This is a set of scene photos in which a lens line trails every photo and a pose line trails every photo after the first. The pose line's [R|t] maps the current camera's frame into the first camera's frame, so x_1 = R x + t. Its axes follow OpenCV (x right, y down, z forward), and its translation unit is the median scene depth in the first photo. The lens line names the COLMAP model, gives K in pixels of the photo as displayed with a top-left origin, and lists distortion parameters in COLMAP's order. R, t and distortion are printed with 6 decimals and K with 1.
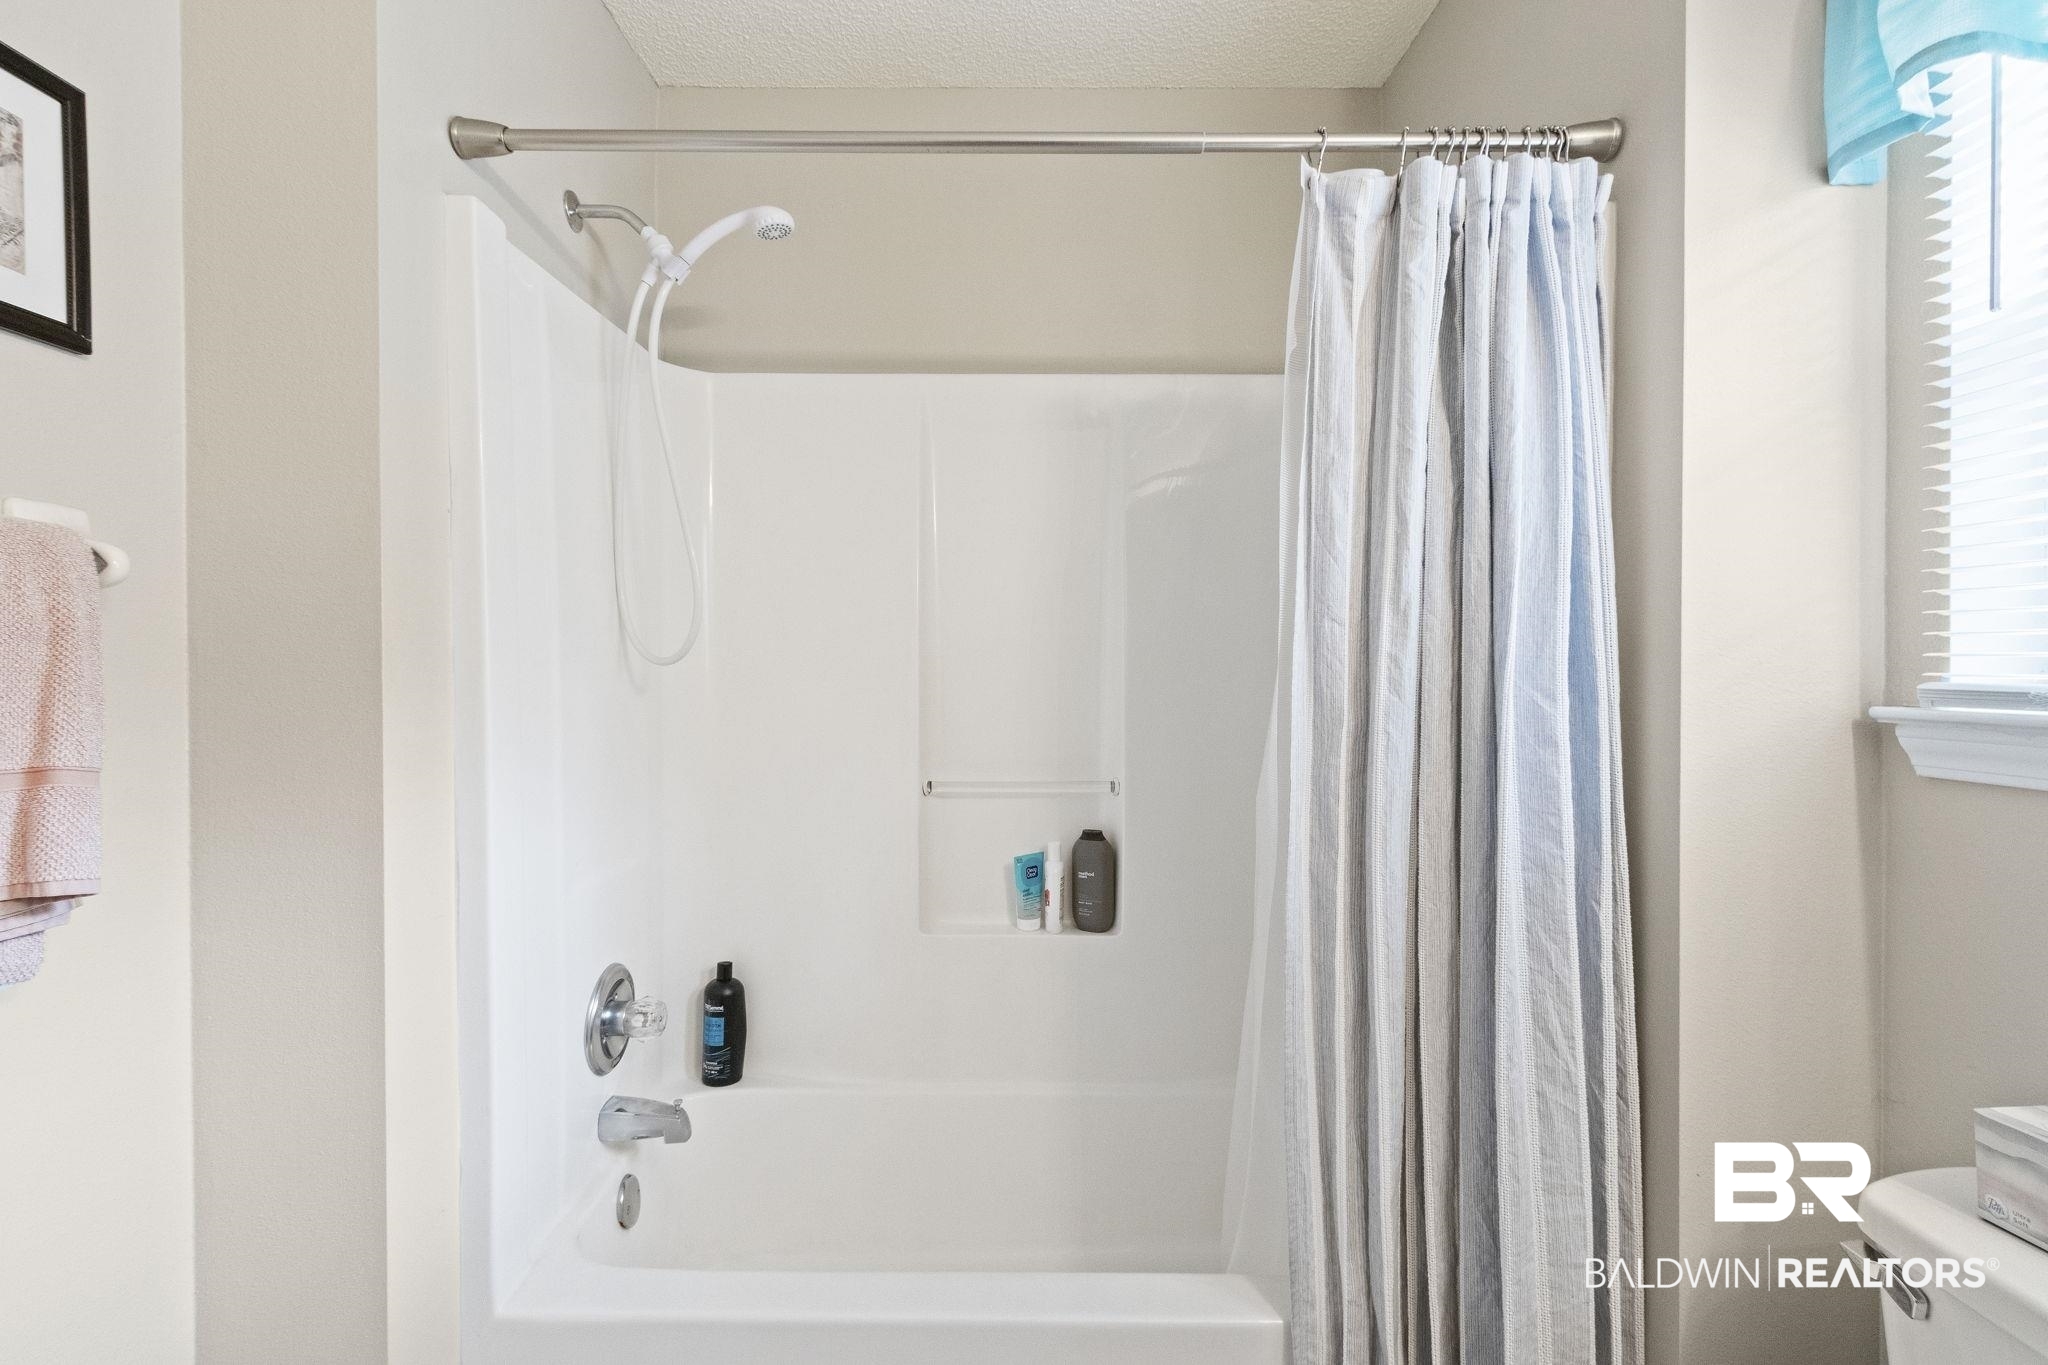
lens RADIAL K [[937.5, 0, 1025.1], [0, 937.5, 664.3], [0, 0, 1]] dist [-0.002406, -0.001458]
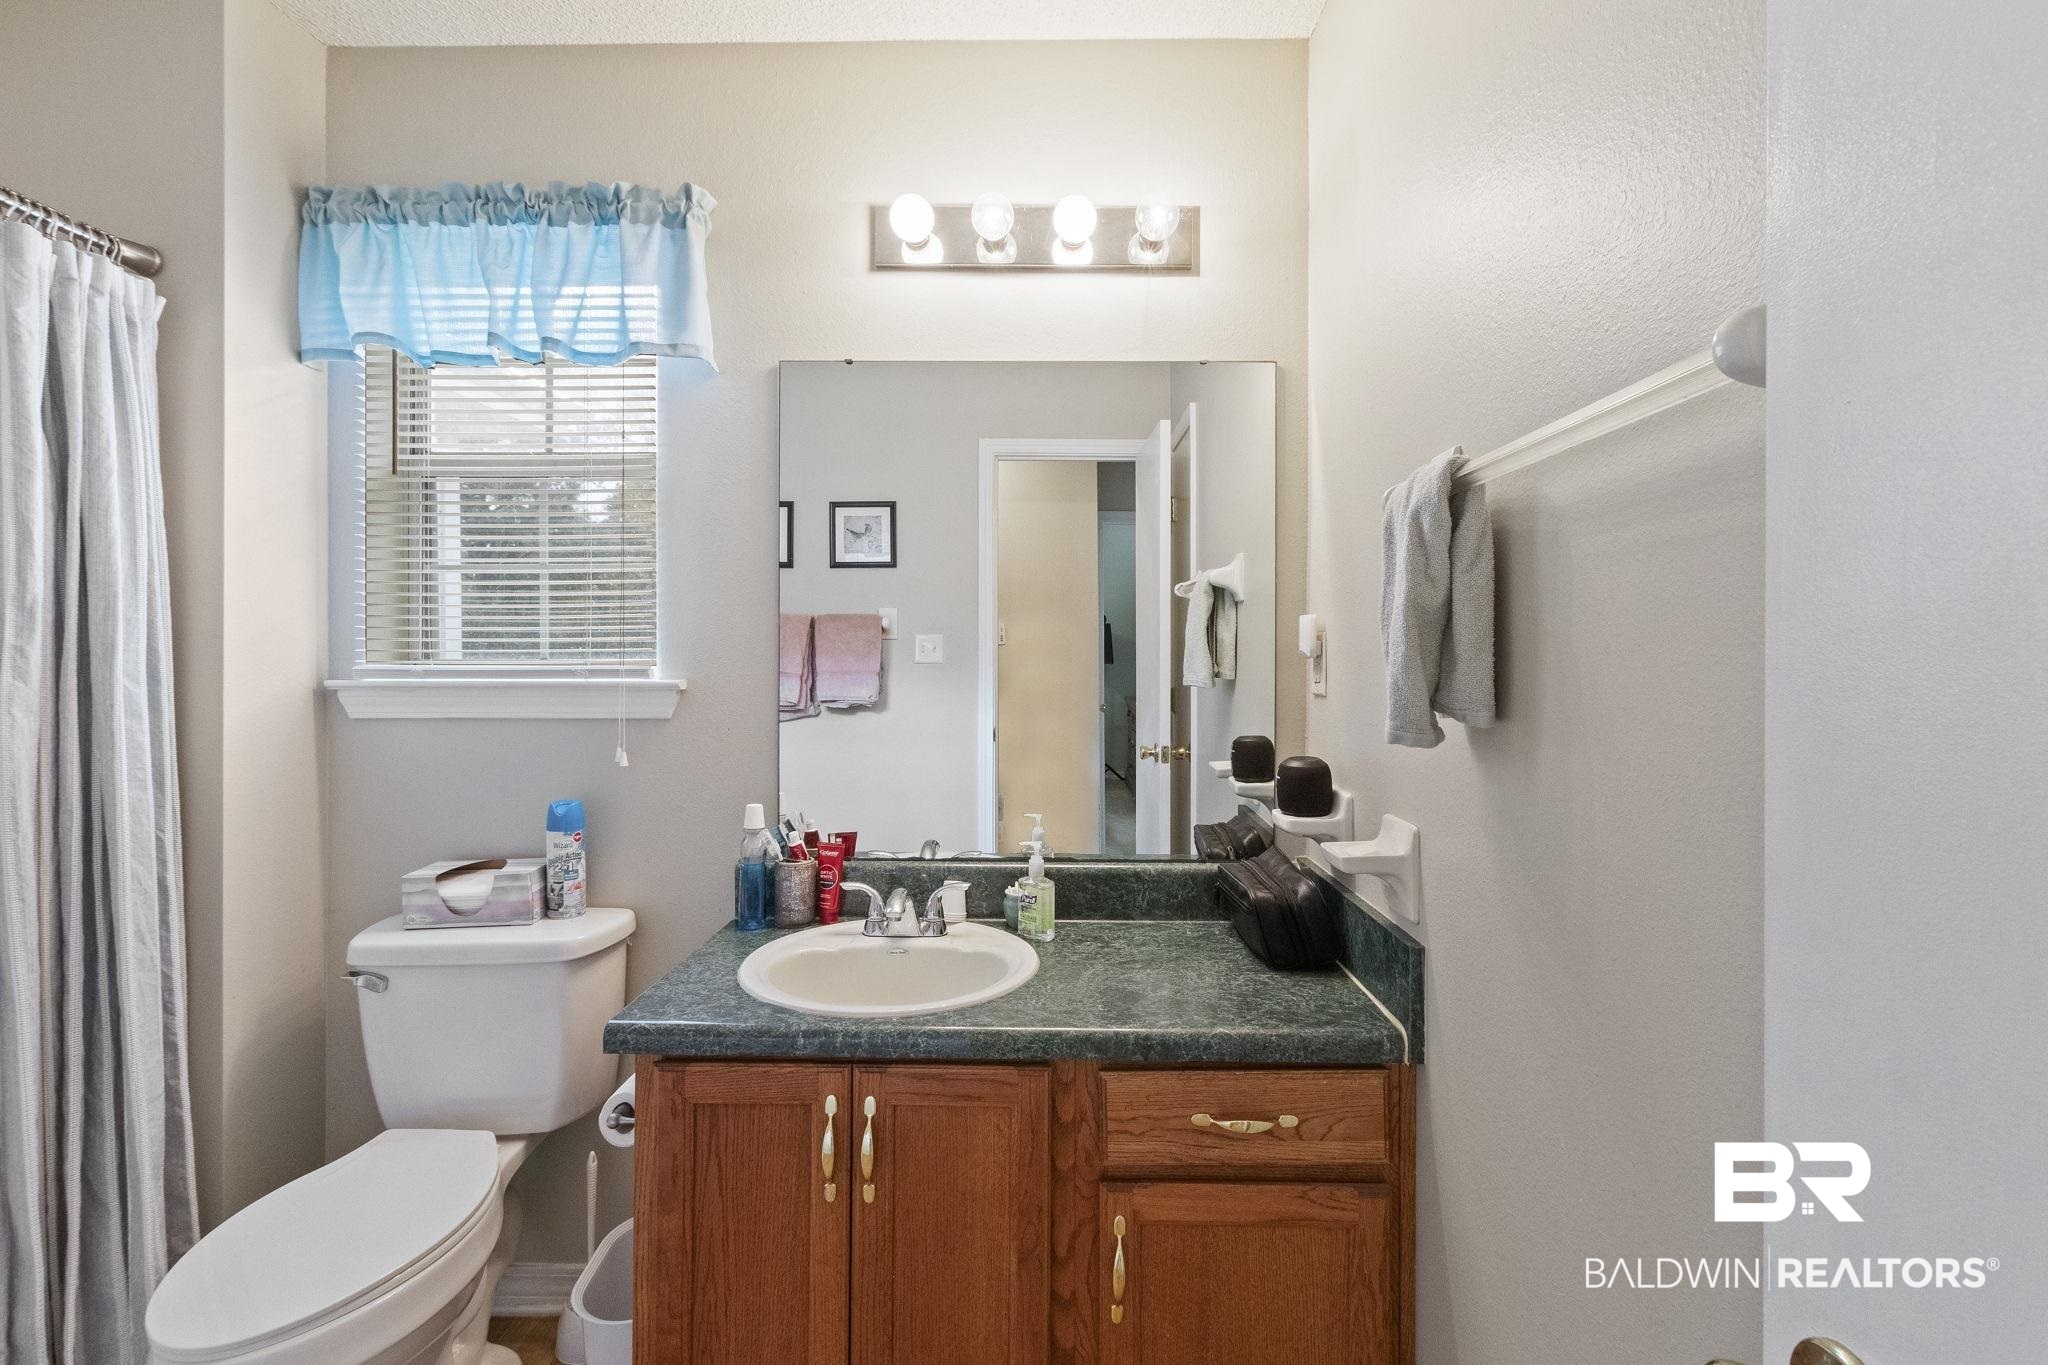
lens RADIAL K [[937.5, 0, 1025.1], [0, 937.5, 664.3], [0, 0, 1]] dist [-0.002406, -0.001458]
pose [[0.007467, -0.002870, 0.999968, -0.788089], [0.002108, 0.999994, 0.002854, 0.013450], [-0.999970, 0.002086, 0.007473, -0.291009]]
